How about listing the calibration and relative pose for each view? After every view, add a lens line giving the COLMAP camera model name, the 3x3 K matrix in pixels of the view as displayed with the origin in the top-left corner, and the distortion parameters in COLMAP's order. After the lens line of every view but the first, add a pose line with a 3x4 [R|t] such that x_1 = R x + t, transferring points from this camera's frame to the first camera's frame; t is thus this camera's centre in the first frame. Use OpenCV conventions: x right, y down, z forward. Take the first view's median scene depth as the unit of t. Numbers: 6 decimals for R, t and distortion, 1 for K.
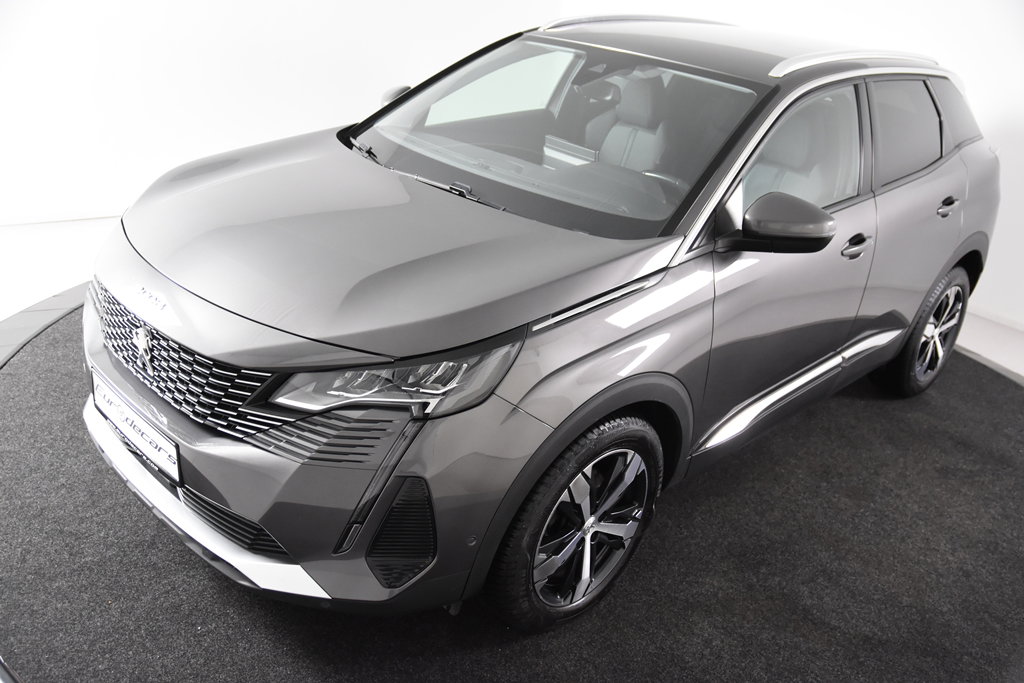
lens RADIAL K [[936.6, 0, 512.0], [0, 936.6, 341.5], [0, 0, 1]] dist [-0.022254, -0.002157]
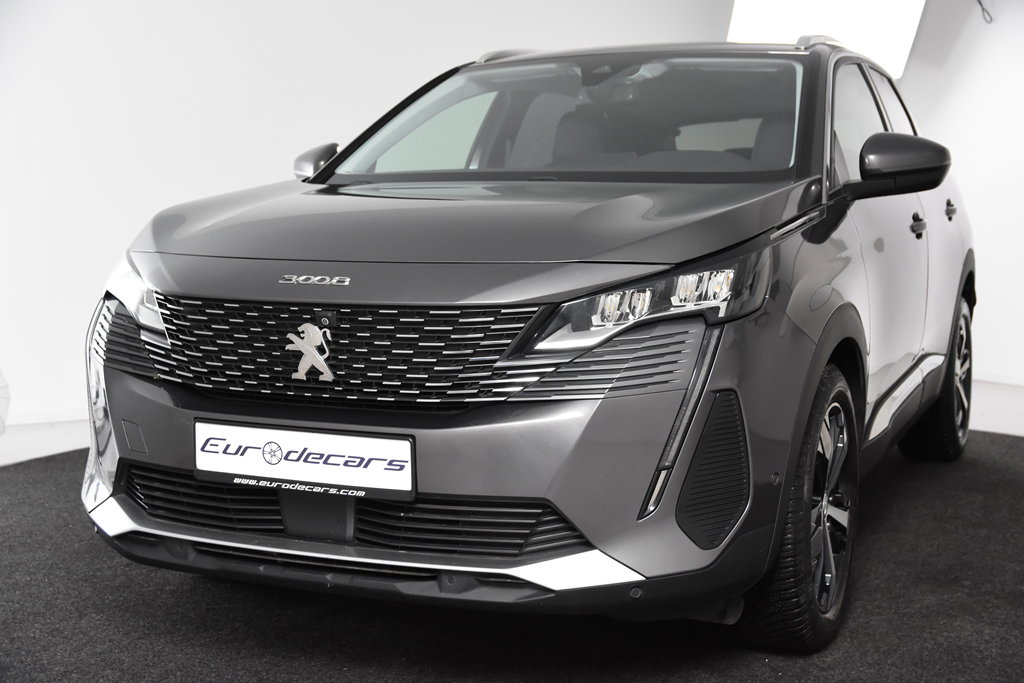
lens RADIAL K [[1497.6, 0, 545.3], [0, 1497.6, 342.5], [0, 0, 1]] dist [0.009126, -0.002300]
pose [[0.917184, -0.144632, 0.371290, -0.637061], [0.245627, 0.938925, -0.241014, 0.329572], [-0.313755, 0.312253, 0.896692, -0.172202]]
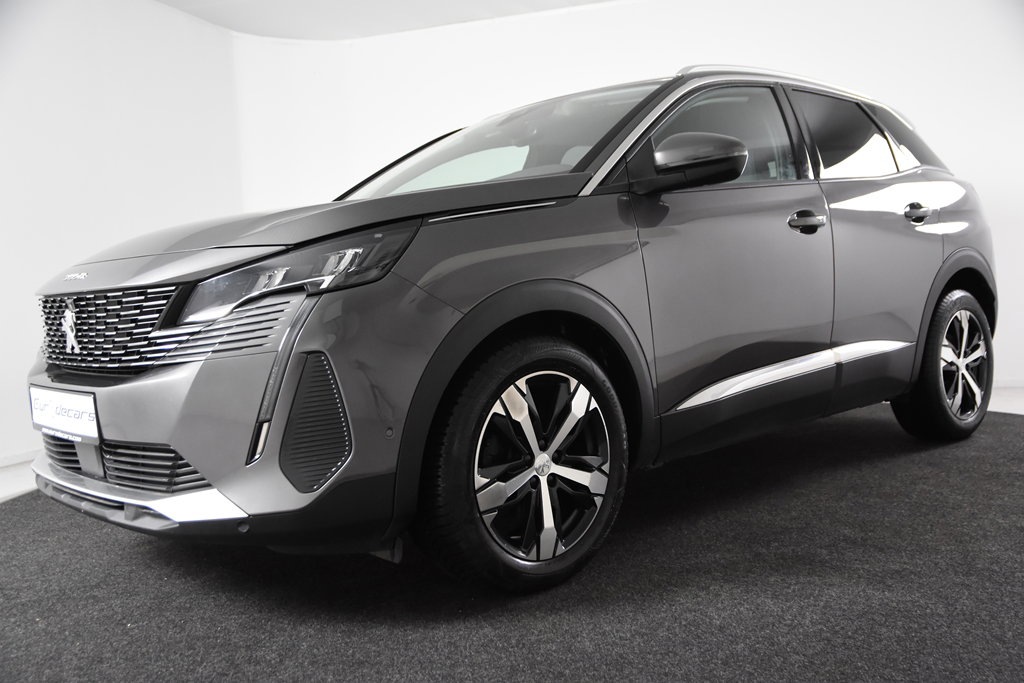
lens RADIAL K [[1011.3, 0, 512.0], [0, 1011.3, 341.5], [0, 0, 1]] dist [-0.098883, 0.286788]
pose [[0.984938, -0.162622, -0.058750, 0.134240], [0.131288, 0.924471, -0.357934, 0.447013], [0.112521, 0.344830, 0.931897, 0.031747]]
